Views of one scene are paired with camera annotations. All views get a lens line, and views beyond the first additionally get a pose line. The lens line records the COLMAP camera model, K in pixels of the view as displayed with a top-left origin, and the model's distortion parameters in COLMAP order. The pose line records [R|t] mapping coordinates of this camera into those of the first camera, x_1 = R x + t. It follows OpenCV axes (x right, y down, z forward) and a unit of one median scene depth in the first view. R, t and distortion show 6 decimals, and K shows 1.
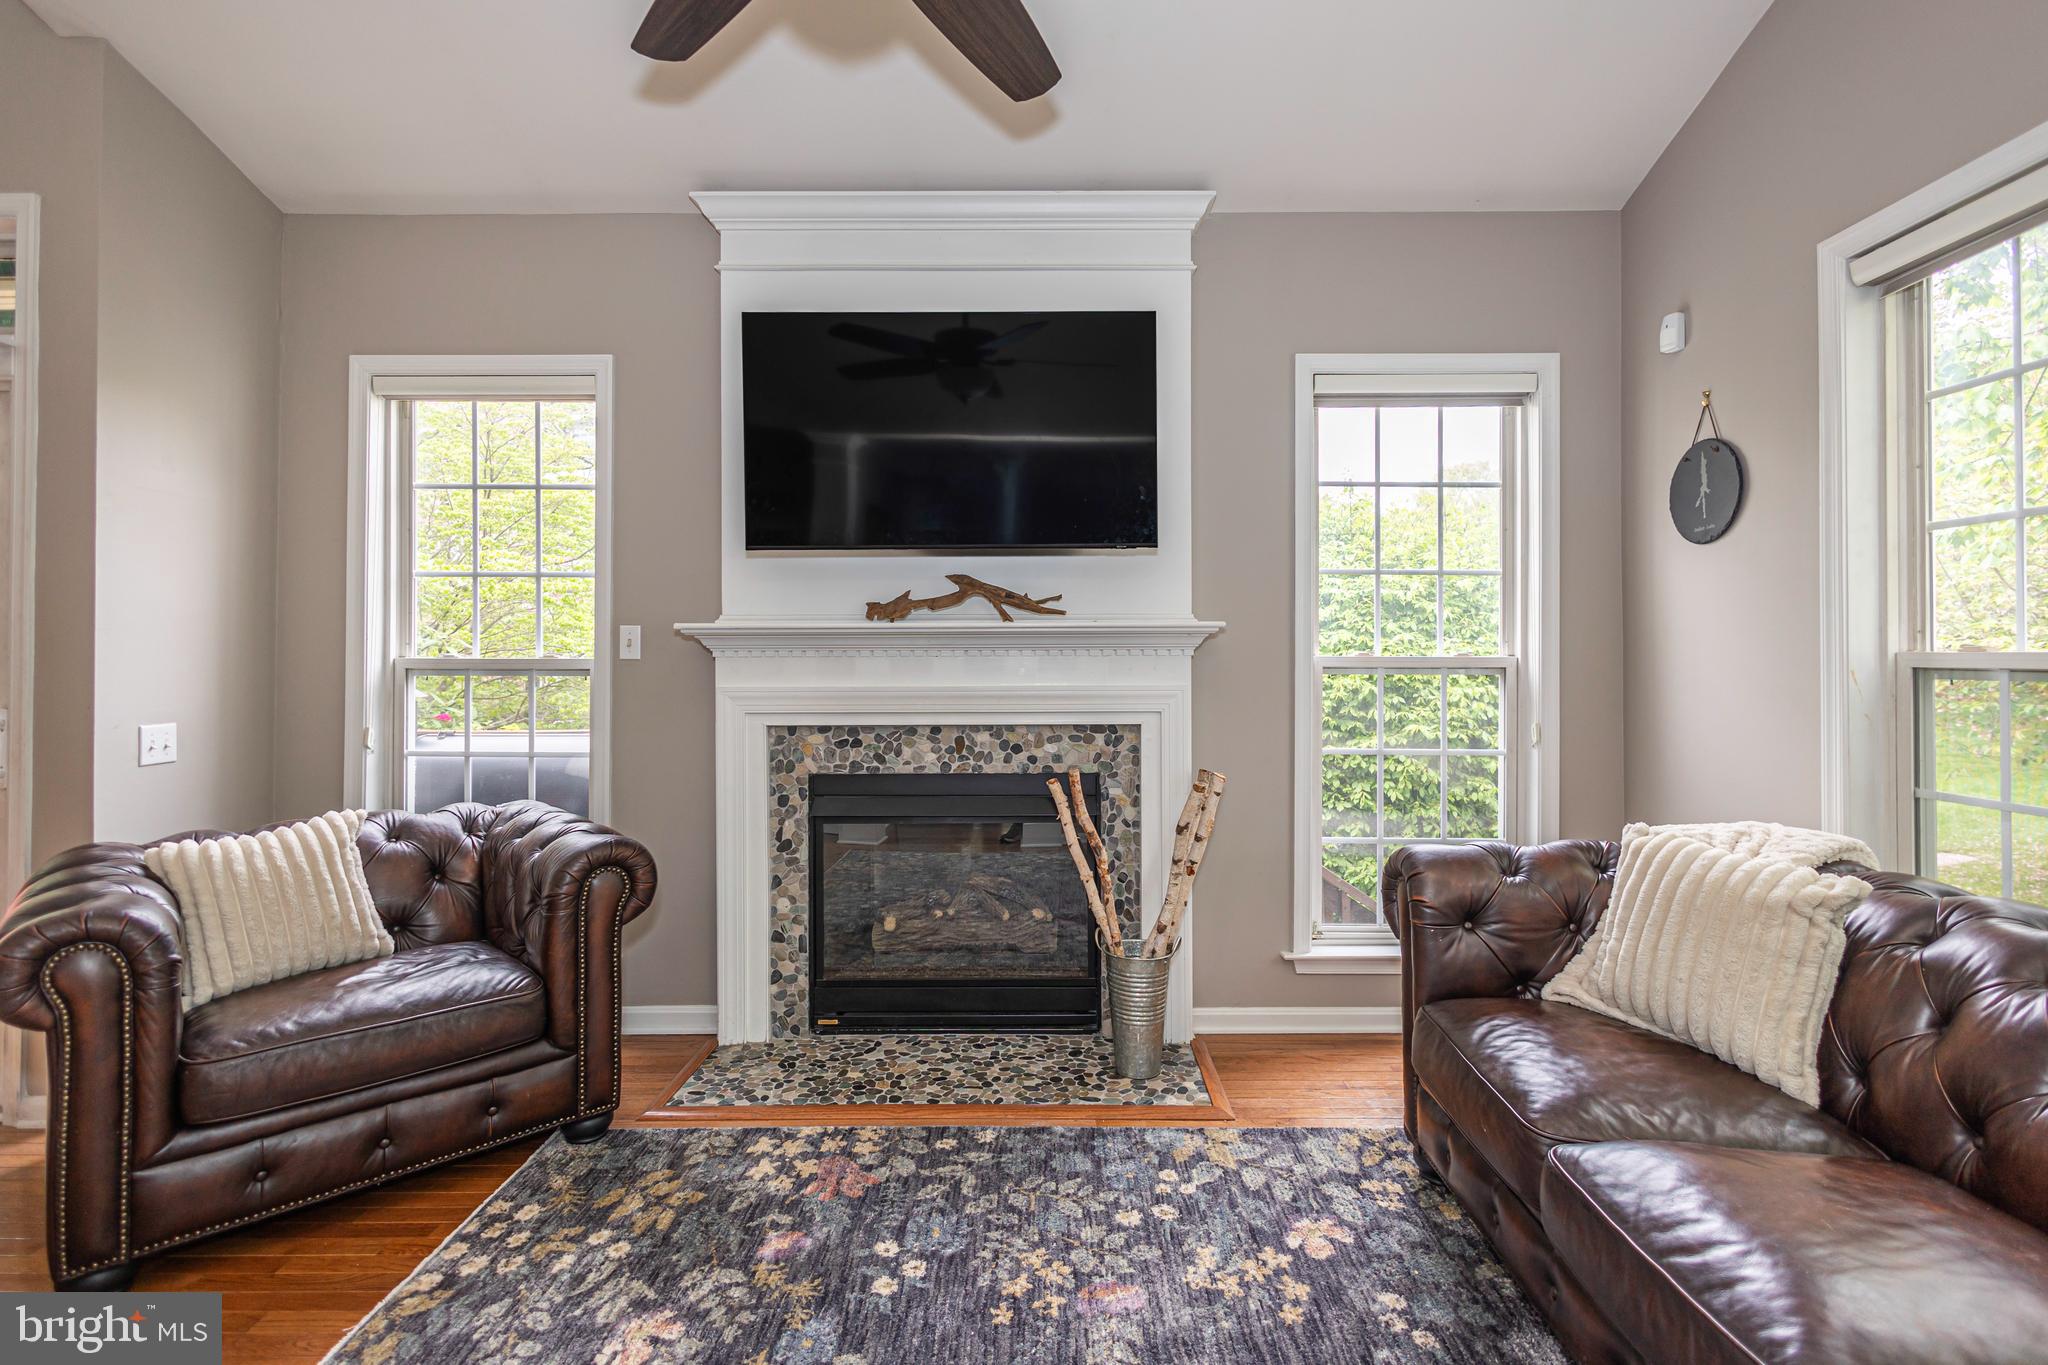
lens RADIAL K [[957.8, 0, 1050.6], [0, 957.8, 646.1], [0, 0, 1]] dist [0.006536, -0.000626]
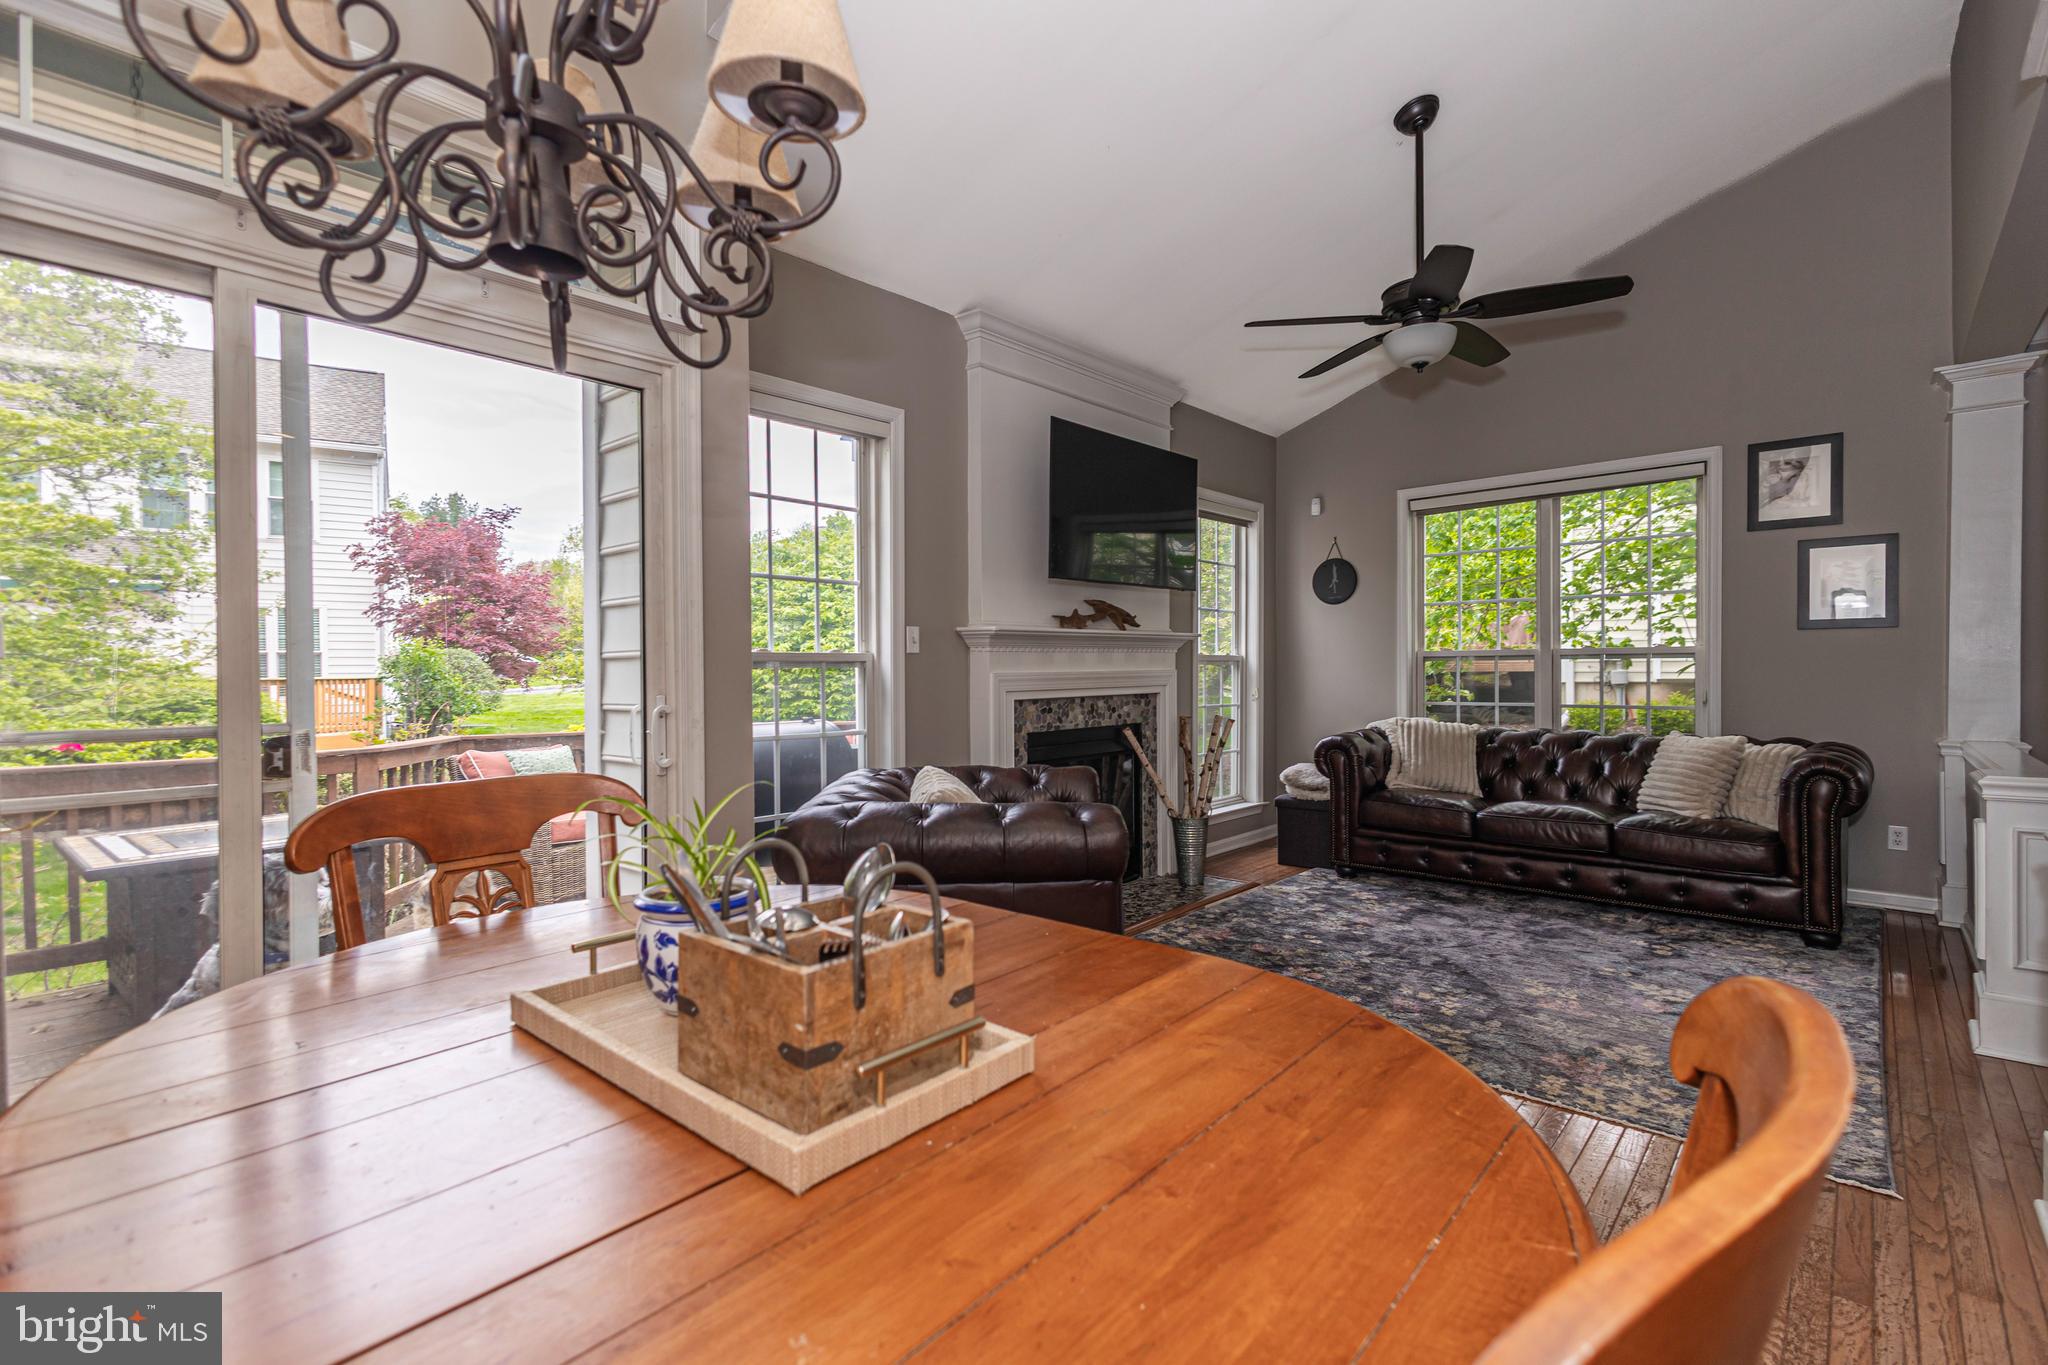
lens RADIAL K [[957.8, 0, 997.9], [0, 957.8, 681.1], [0, 0, 1]] dist [0.006536, -0.000626]
pose [[0.669641, -0.014606, 0.742541, -1.364782], [0.002785, 0.999849, 0.017156, 0.030522], [-0.742680, -0.009420, 0.669581, 0.066399]]
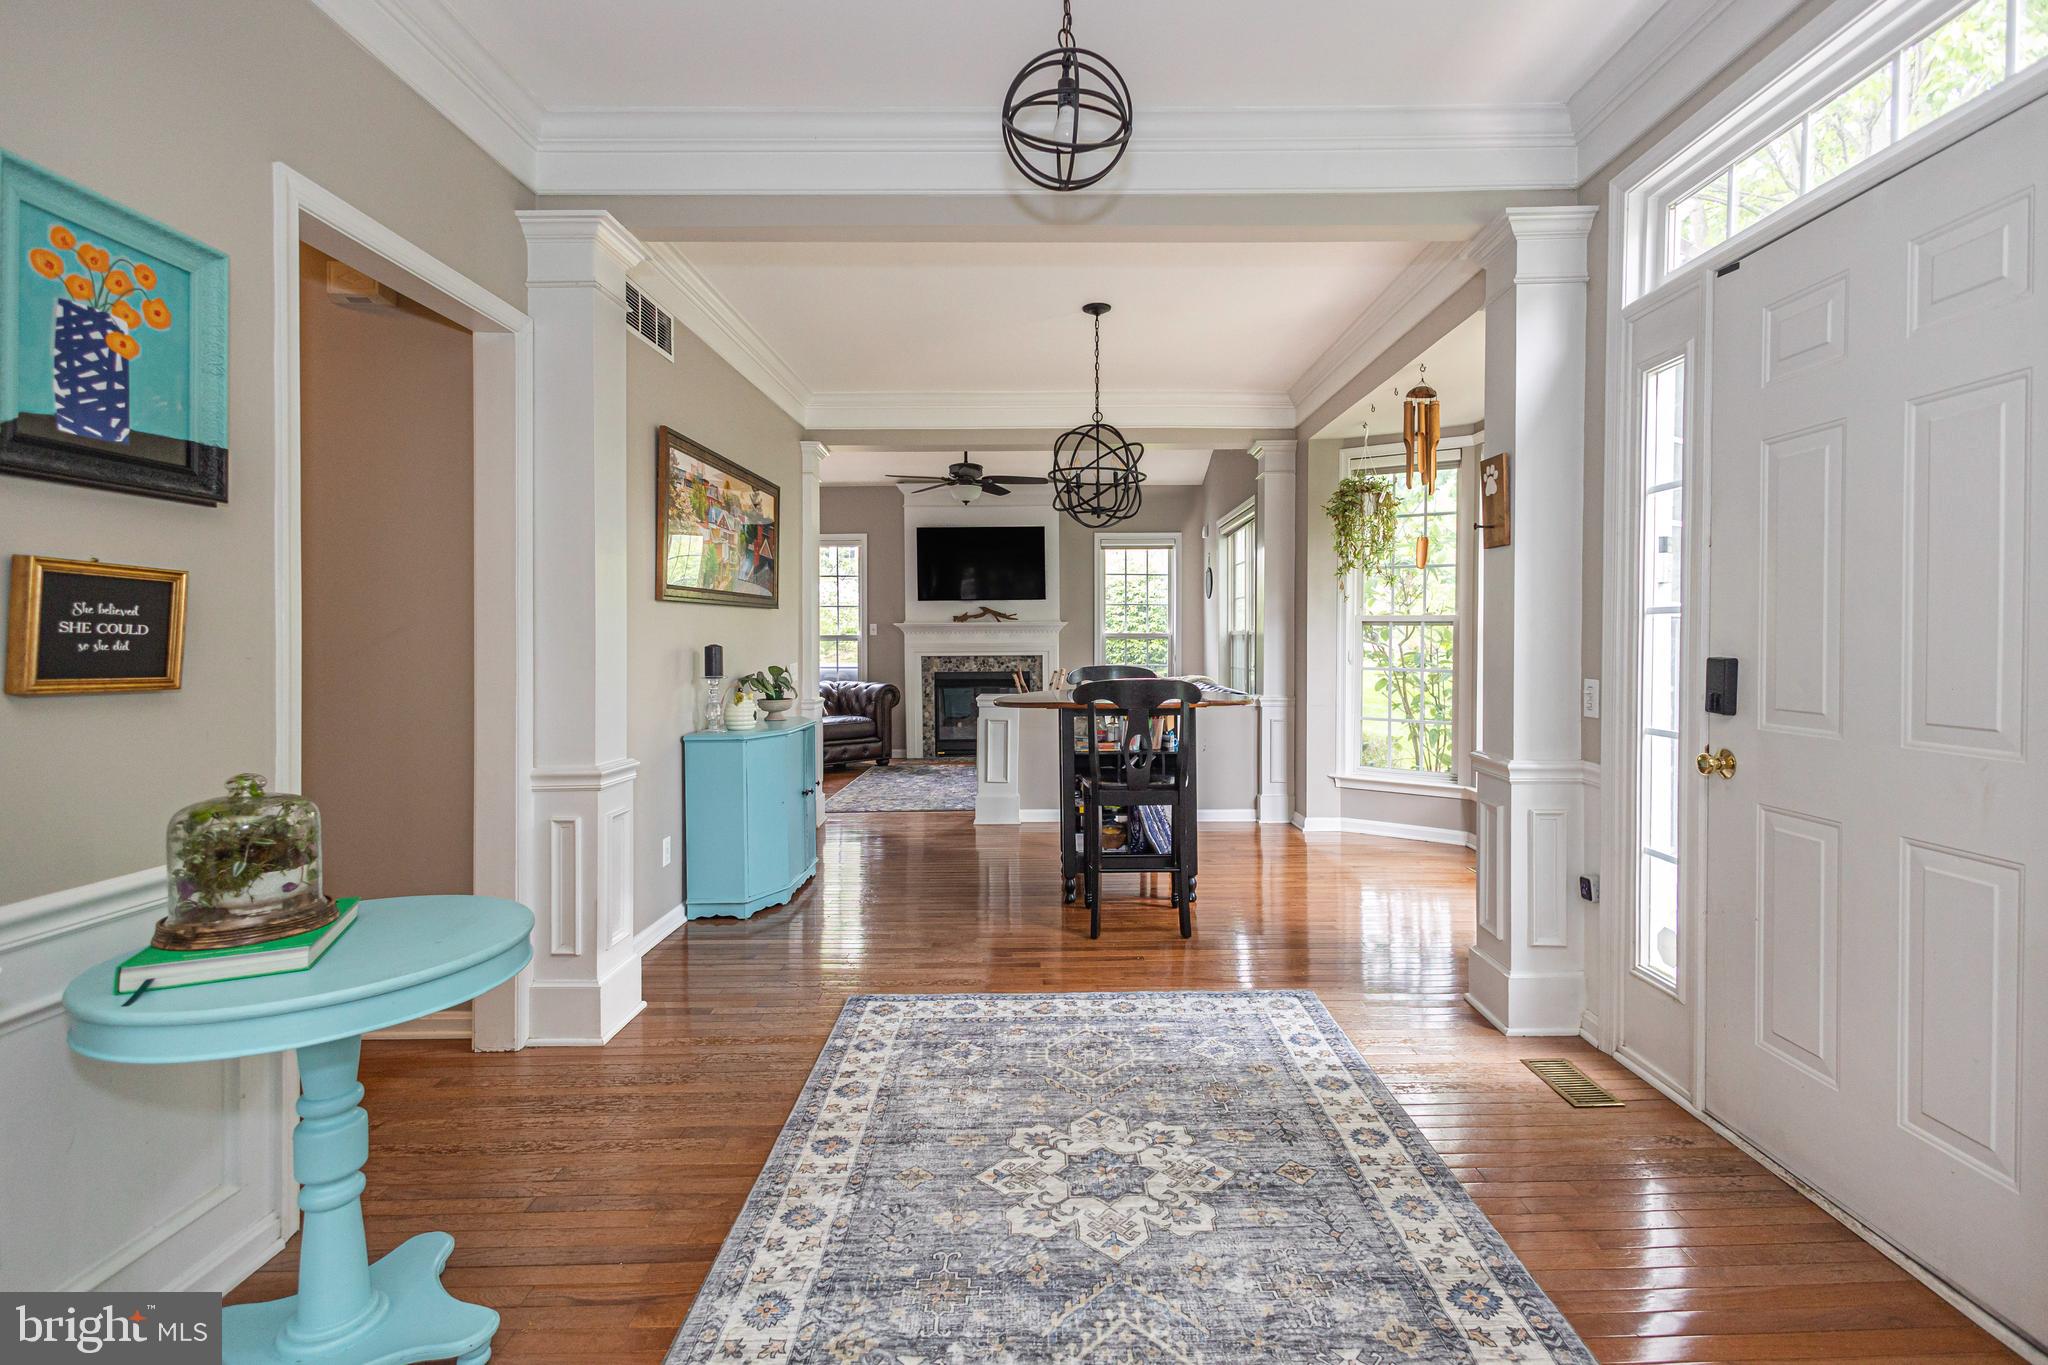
lens RADIAL K [[957.8, 0, 1035.2], [0, 957.8, 649.4], [0, 0, 1]] dist [0.006536, -0.000626]
pose [[0.999986, -0.003751, -0.003817, 0.082962], [0.003823, 0.999807, 0.019262, 0.003258], [0.003744, -0.019277, 0.999807, -2.080479]]
